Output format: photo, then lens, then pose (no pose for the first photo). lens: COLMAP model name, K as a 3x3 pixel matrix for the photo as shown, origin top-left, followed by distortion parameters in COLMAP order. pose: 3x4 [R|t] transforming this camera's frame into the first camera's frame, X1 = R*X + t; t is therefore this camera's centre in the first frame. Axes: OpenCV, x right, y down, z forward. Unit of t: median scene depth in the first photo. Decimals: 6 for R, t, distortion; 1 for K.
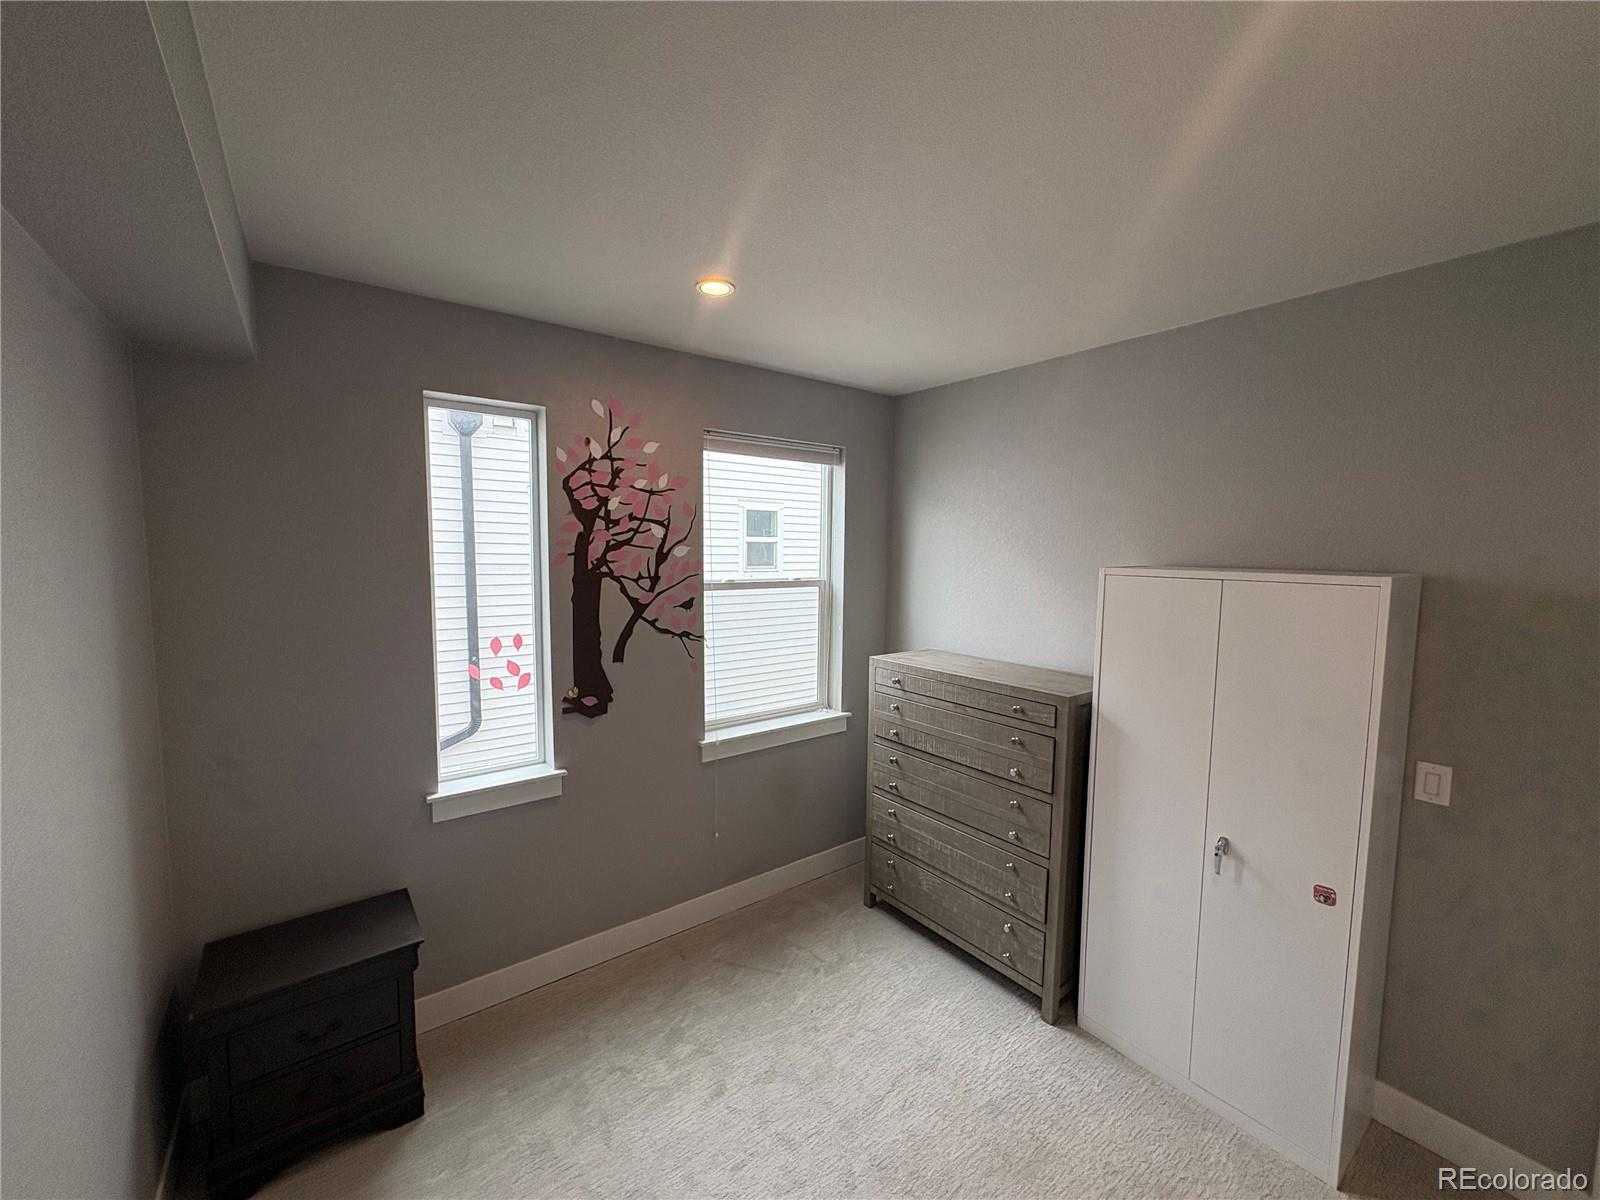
lens RADIAL K [[636.0, 0, 800.7], [0, 636.0, 599.0], [0, 0, 1]] dist [-0.001170, 0.000580]
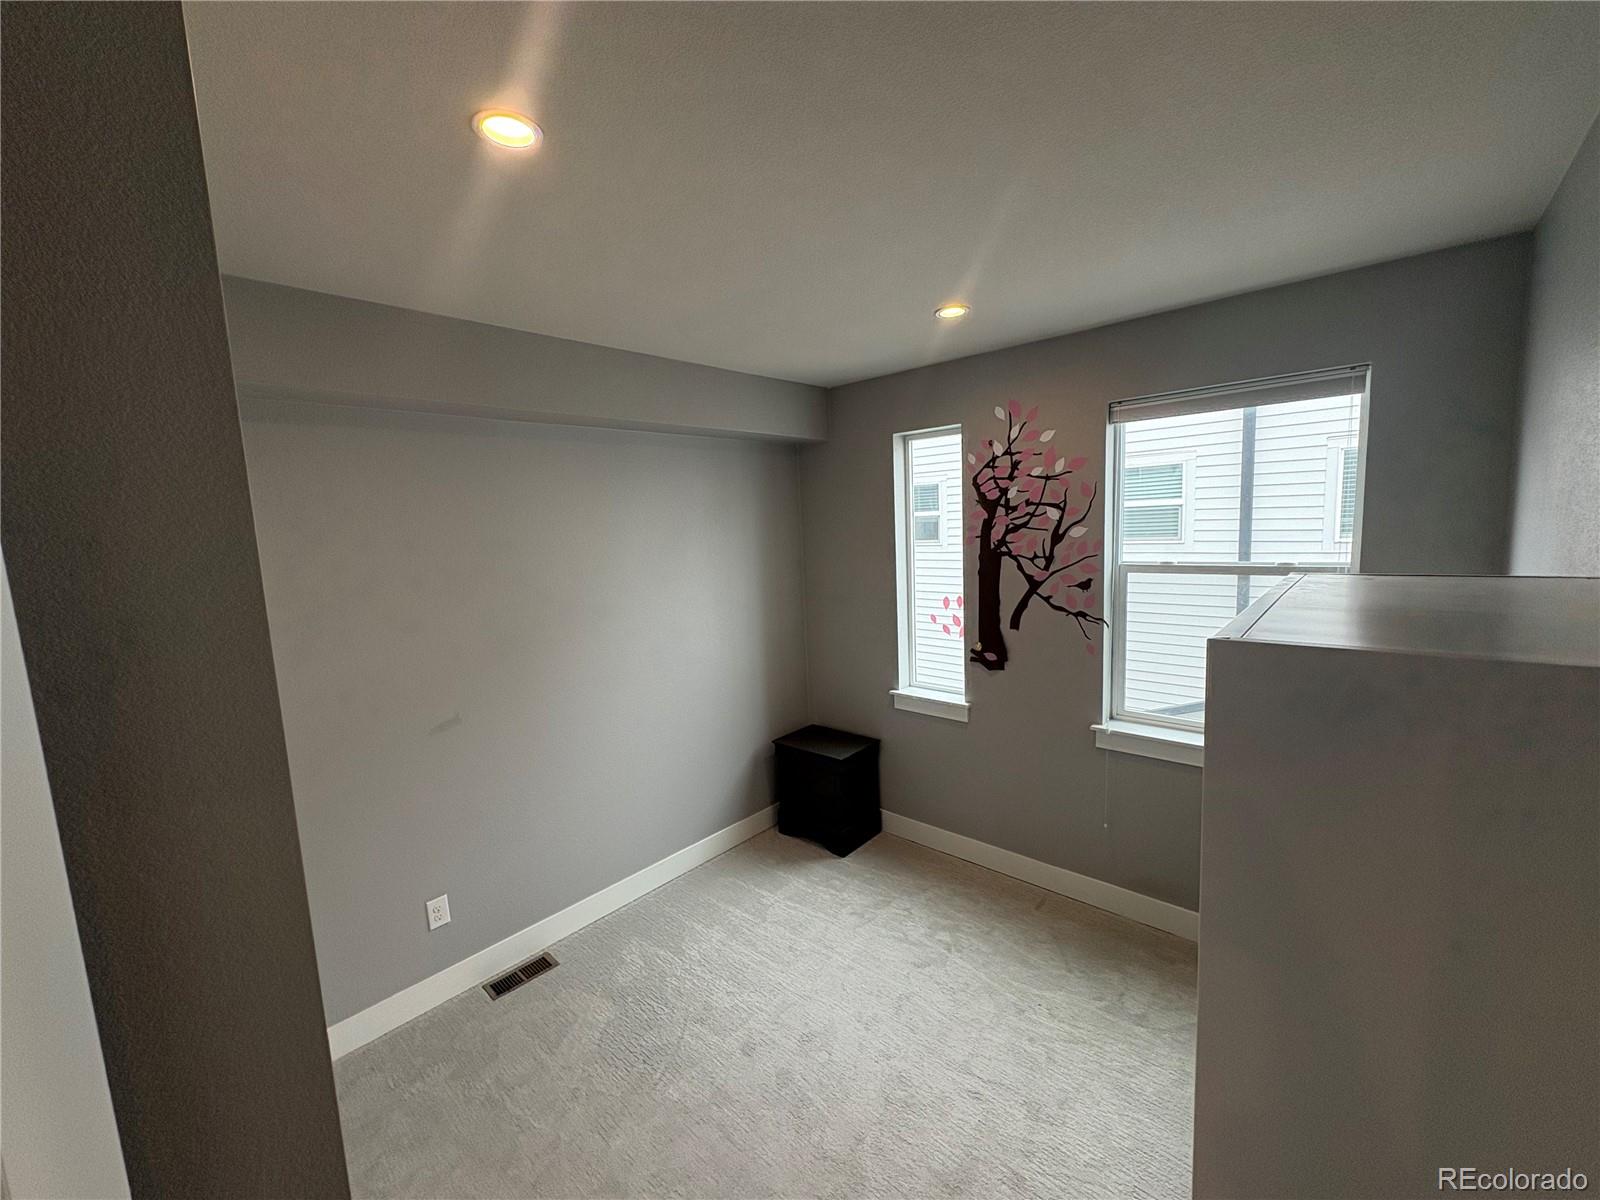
lens RADIAL K [[636.0, 0, 800.7], [0, 636.0, 599.0], [0, 0, 1]] dist [-0.001170, 0.000580]
pose [[0.178842, 0.102609, -0.978513, 0.782601], [-0.033936, 0.994598, 0.098094, -0.056880], [0.983292, 0.015663, 0.181358, 0.409863]]
